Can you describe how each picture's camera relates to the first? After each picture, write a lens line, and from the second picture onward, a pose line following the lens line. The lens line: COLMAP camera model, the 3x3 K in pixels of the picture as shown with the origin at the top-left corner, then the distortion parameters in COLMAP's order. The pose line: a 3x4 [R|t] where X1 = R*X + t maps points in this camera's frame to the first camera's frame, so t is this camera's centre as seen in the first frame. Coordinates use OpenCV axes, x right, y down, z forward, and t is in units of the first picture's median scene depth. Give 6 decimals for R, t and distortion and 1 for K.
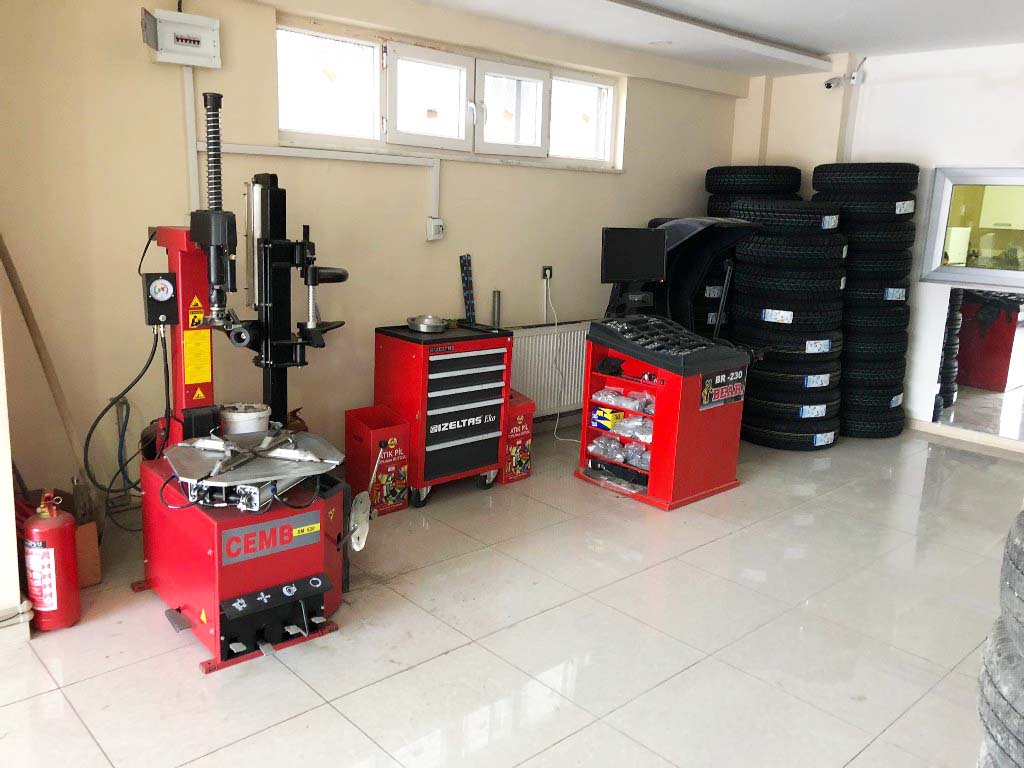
lens RADIAL K [[841.9, 0, 512.0], [0, 841.9, 384.0], [0, 0, 1]] dist [0.069192, -0.003975]
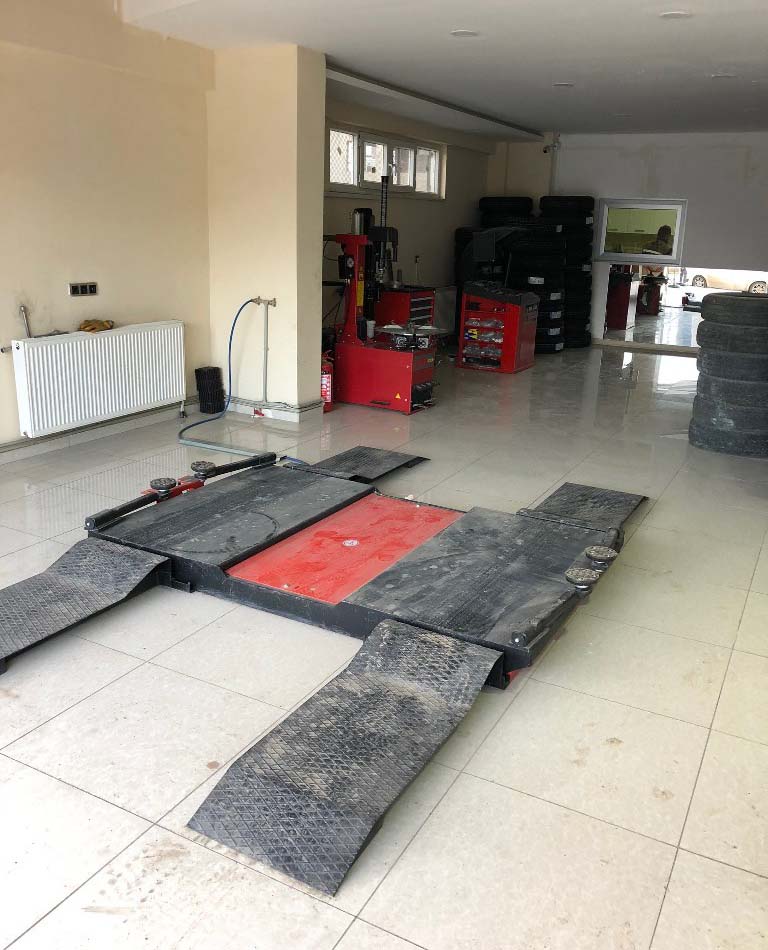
lens RADIAL K [[843.4, 0, 380.2], [0, 843.4, 492.8], [0, 0, 1]] dist [0.016581, -0.010635]
pose [[0.947055, -0.109028, 0.301992, -0.691832], [0.075723, 0.989893, 0.119910, 0.147903], [-0.312013, -0.090694, 0.945739, -0.769925]]
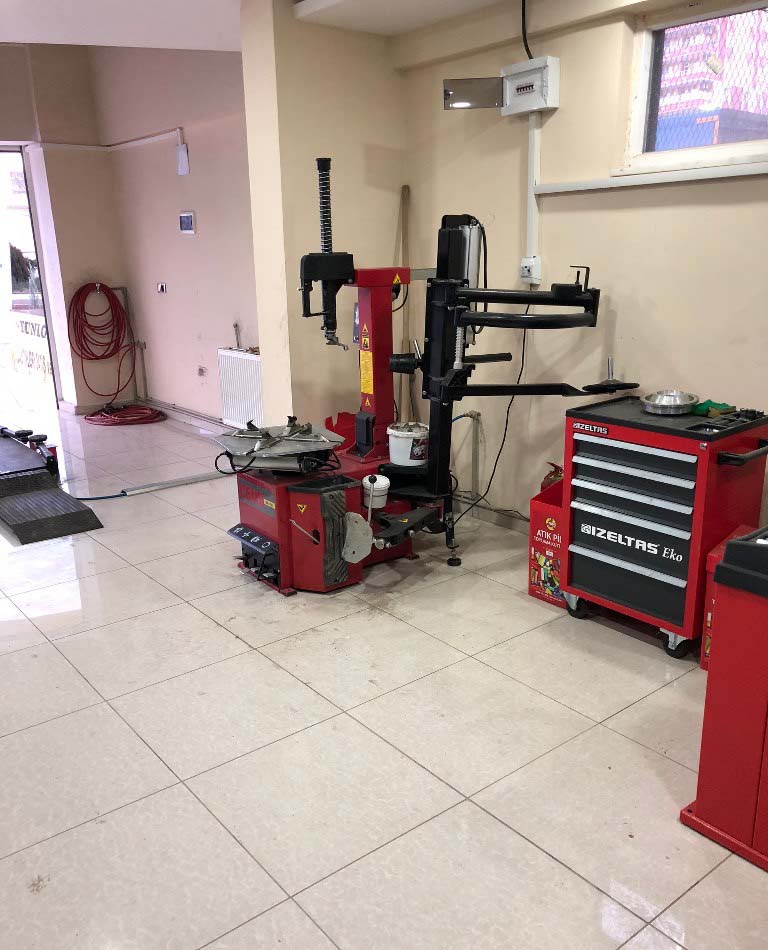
lens RADIAL K [[829.5, 0, 383.1], [0, 829.5, 528.5], [0, 0, 1]] dist [0.038143, -0.002391]
pose [[-0.084668, 0.283186, -0.955320, 0.582662], [-0.196140, 0.935267, 0.294625, -0.121384], [0.976914, 0.212322, -0.023643, 0.726662]]
